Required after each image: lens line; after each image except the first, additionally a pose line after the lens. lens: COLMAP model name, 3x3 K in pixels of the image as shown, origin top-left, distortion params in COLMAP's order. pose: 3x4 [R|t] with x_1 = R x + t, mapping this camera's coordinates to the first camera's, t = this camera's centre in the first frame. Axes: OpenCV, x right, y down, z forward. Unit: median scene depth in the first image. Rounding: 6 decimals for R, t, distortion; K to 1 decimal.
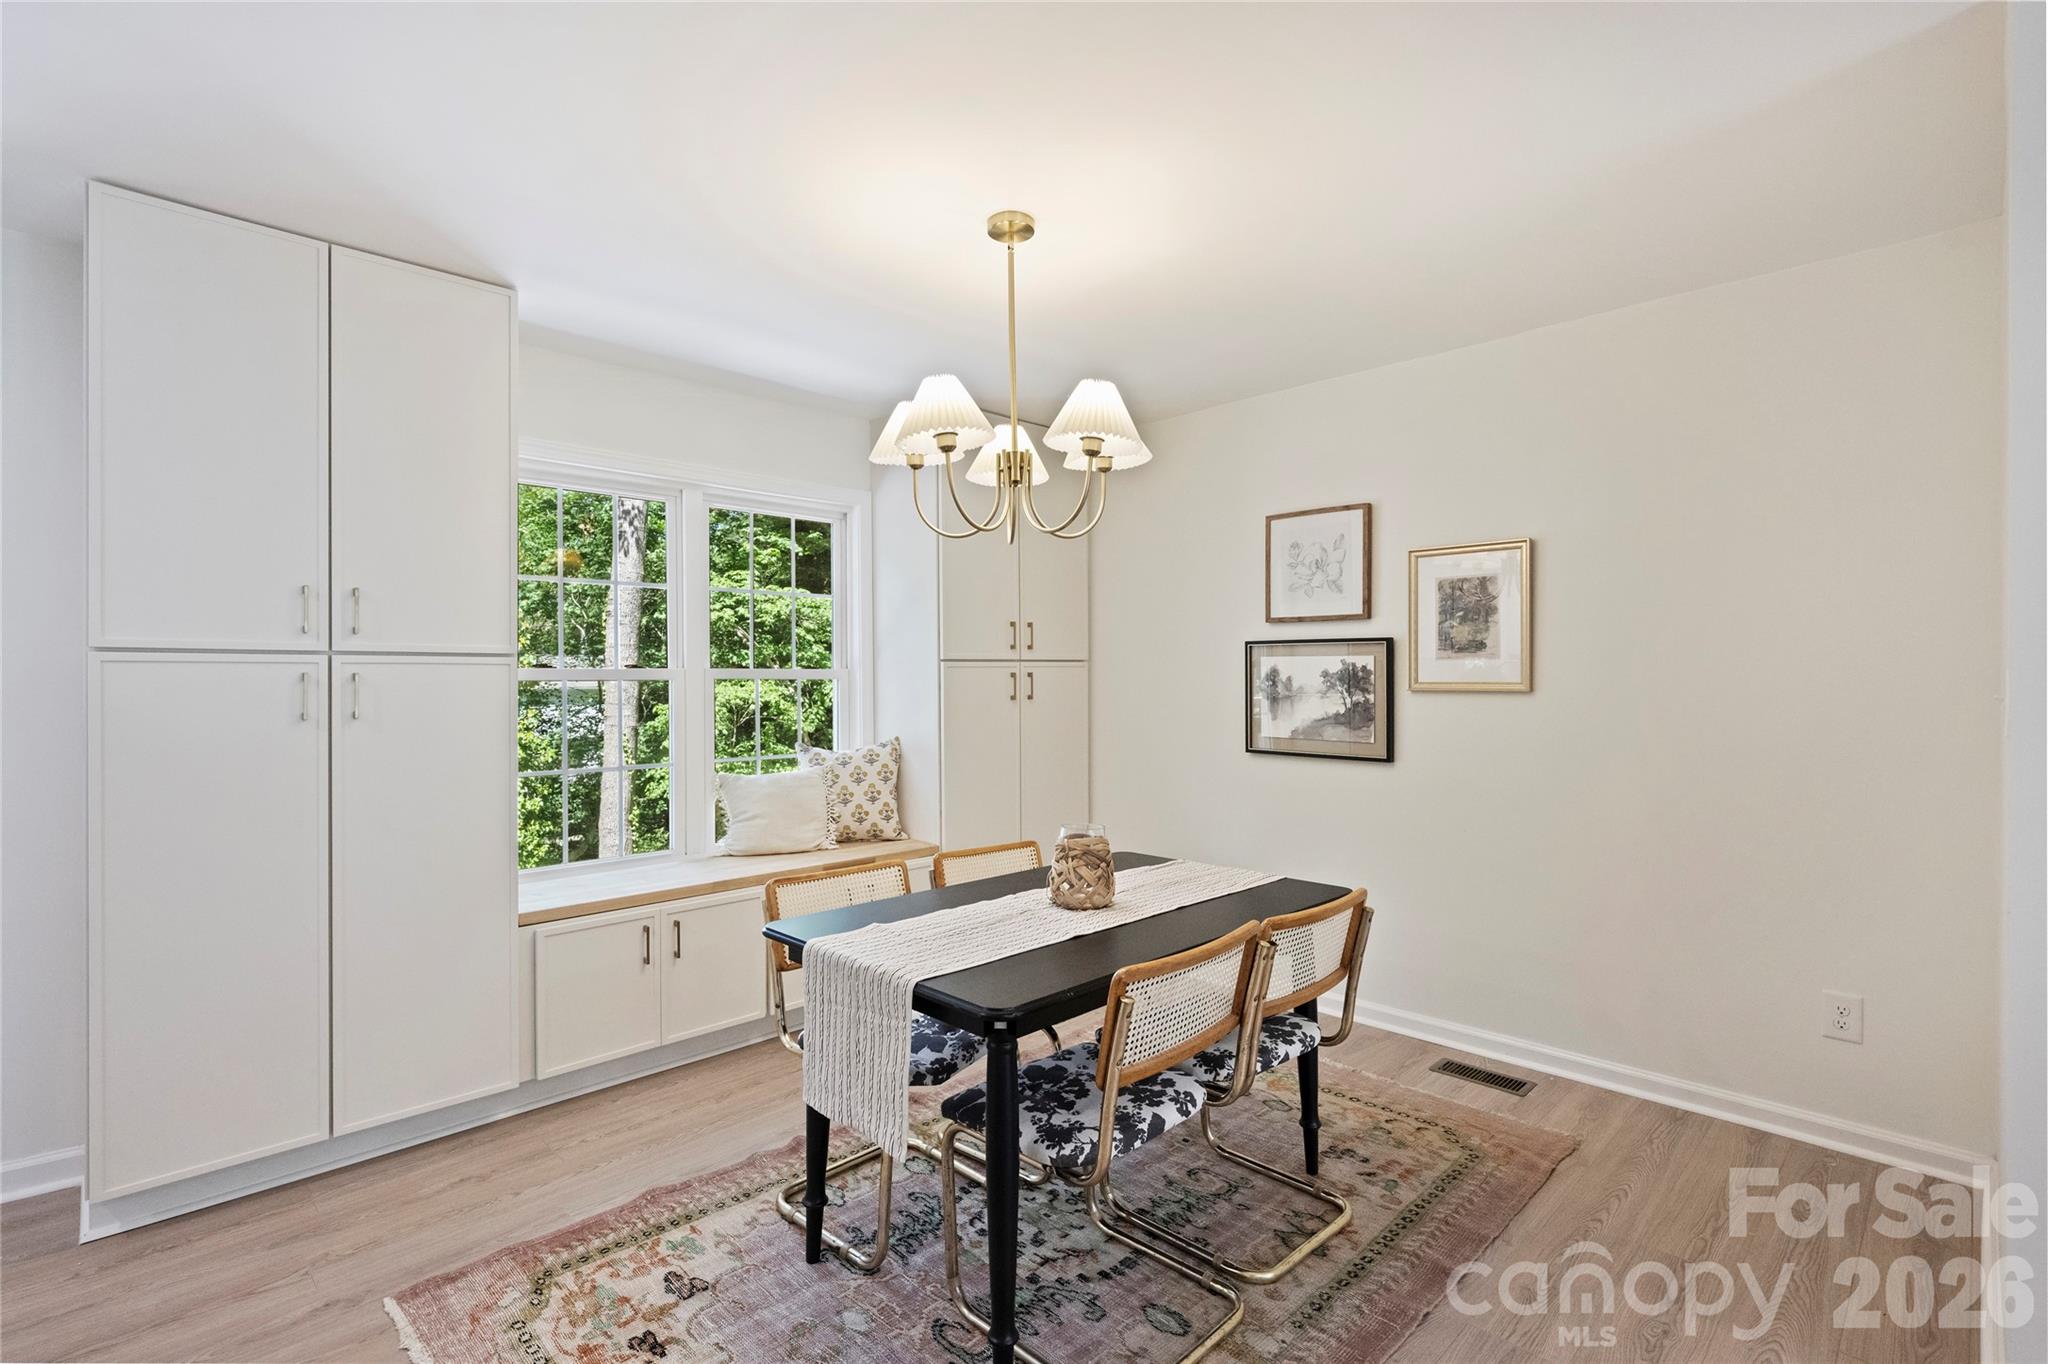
lens RADIAL K [[948.6, 0, 1030.8], [0, 948.6, 681.3], [0, 0, 1]] dist [-0.002174, 0.001846]
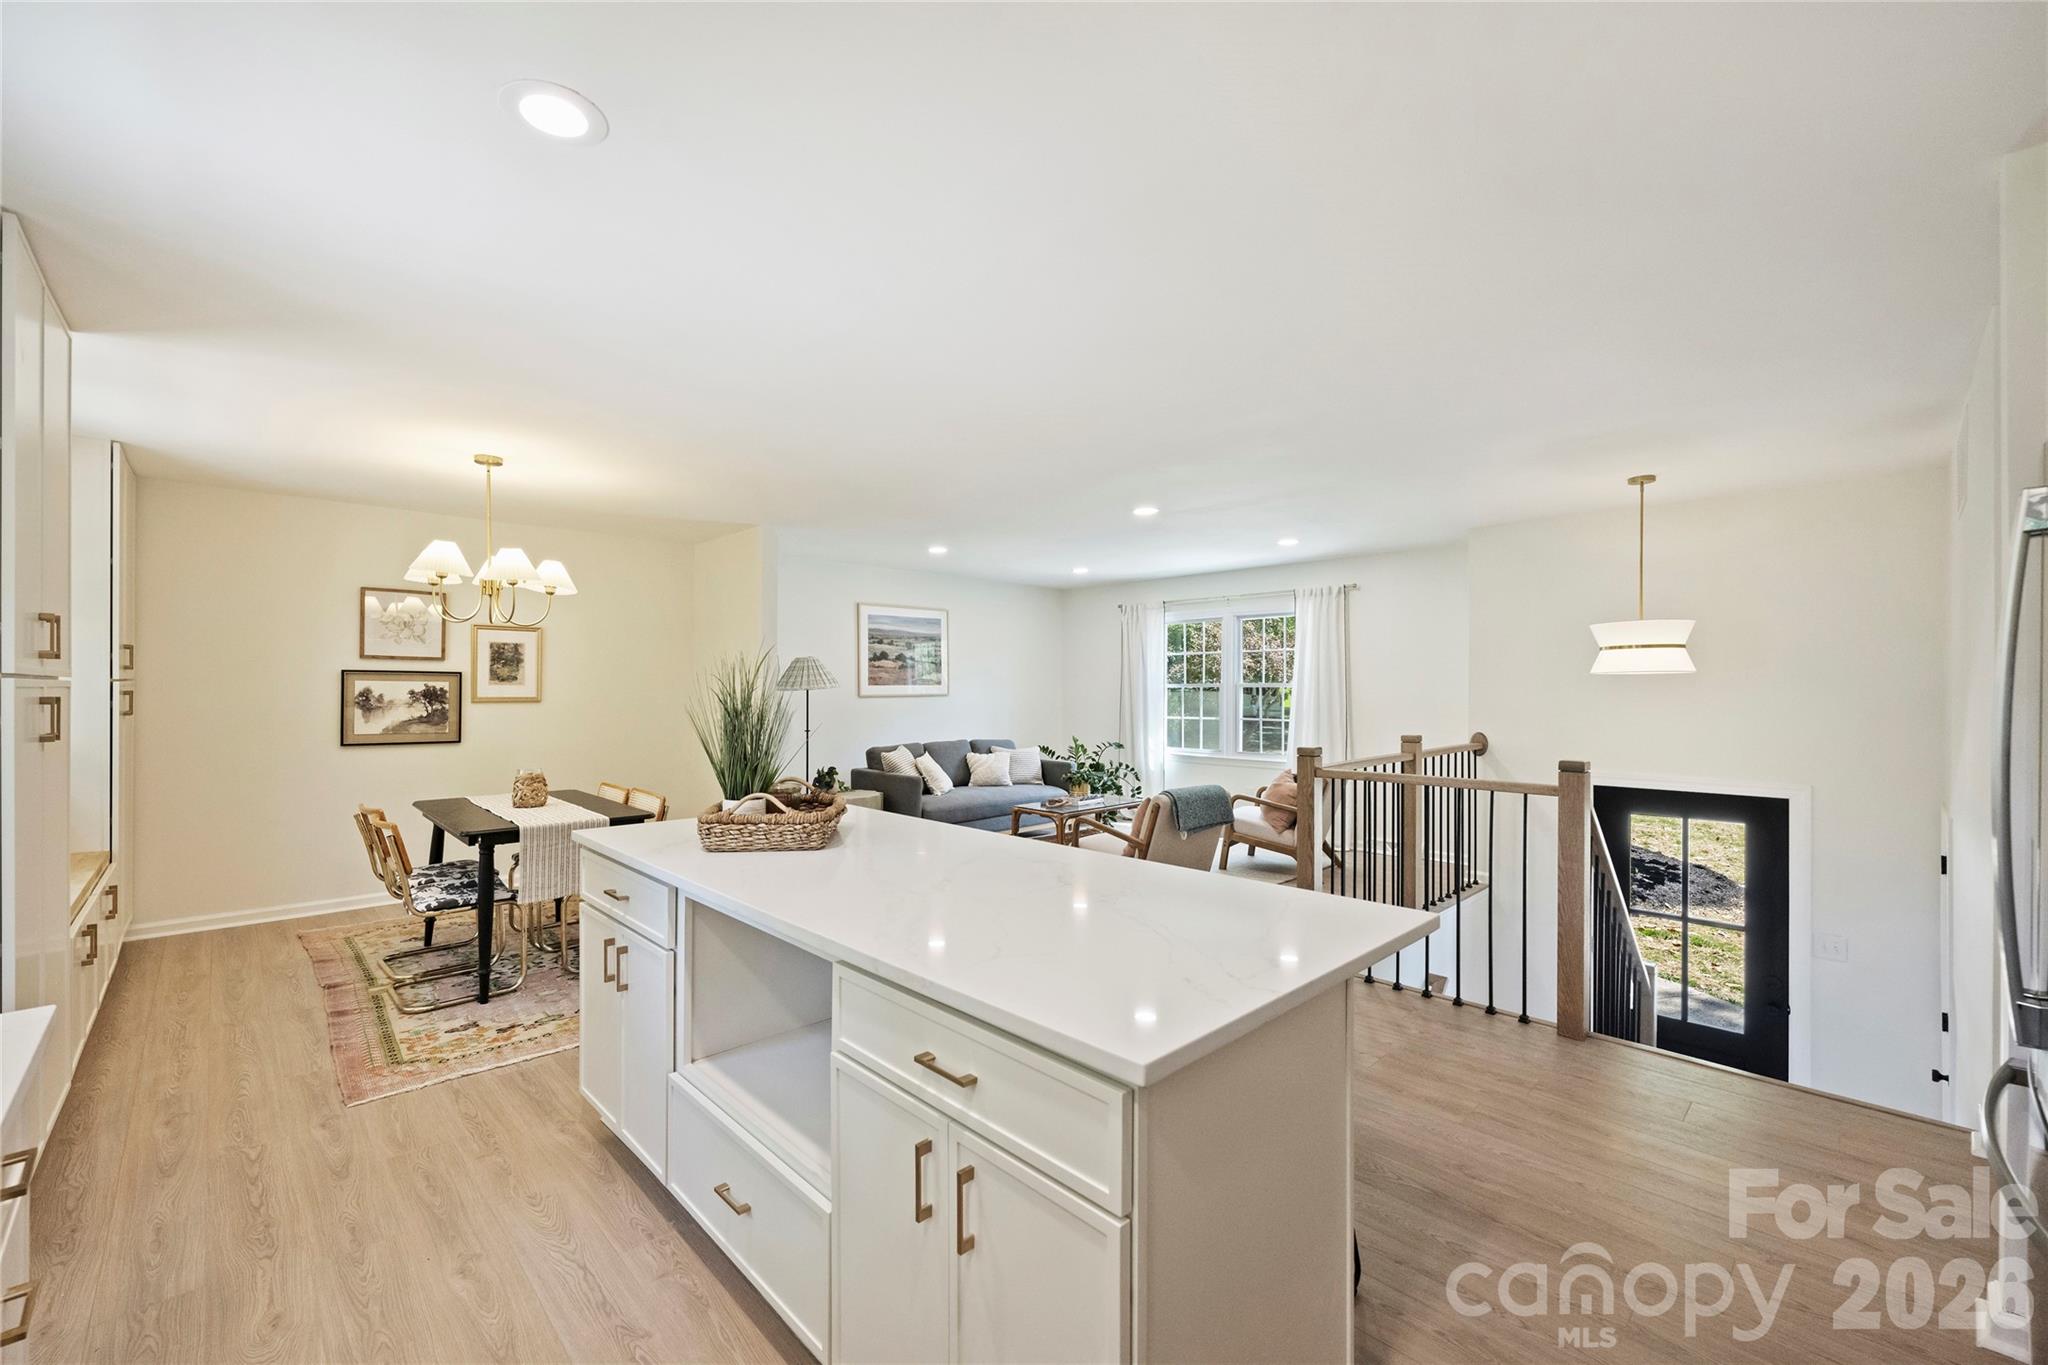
lens RADIAL K [[827.0, 0, 1004.4], [0, 827.0, 685.6], [0, 0, 1]] dist [0.007411, 0.000344]
pose [[0.022623, 0.005744, 0.999728, -1.186742], [-0.001433, 0.999983, -0.005713, -0.013972], [-0.999743, -0.001304, 0.022631, -0.054647]]
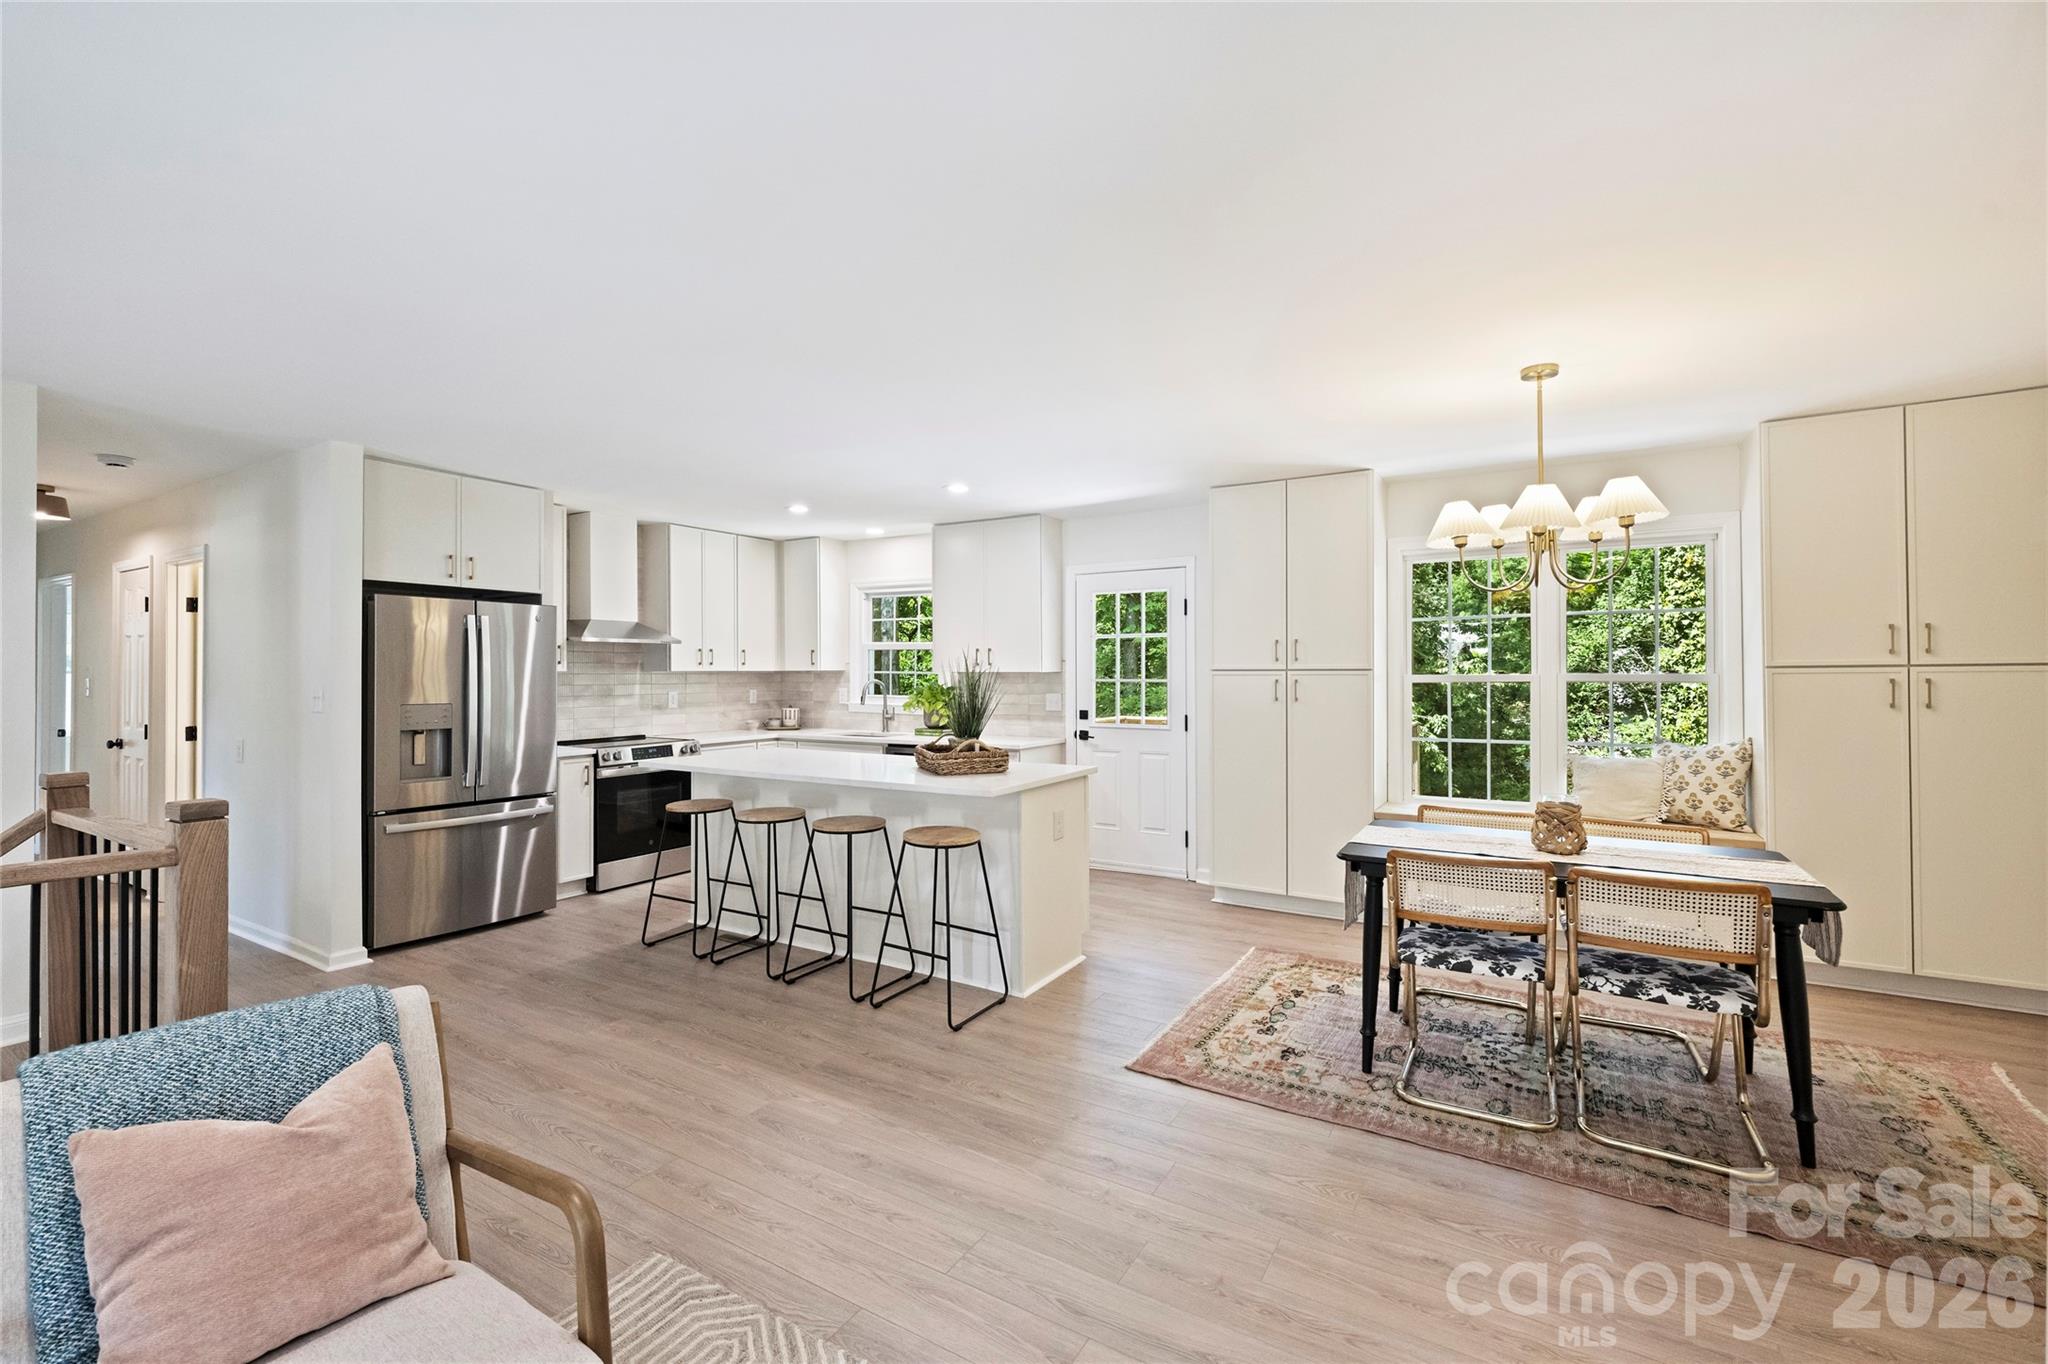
lens RADIAL K [[877.3, 0, 1002.8], [0, 877.3, 664.2], [0, 0, 1]] dist [-0.005063, 0.000624]
pose [[0.230788, -0.006110, -0.972985, 0.768907], [0.000559, 0.999981, -0.006147, -0.023235], [0.973004, 0.000875, 0.230787, -0.066380]]
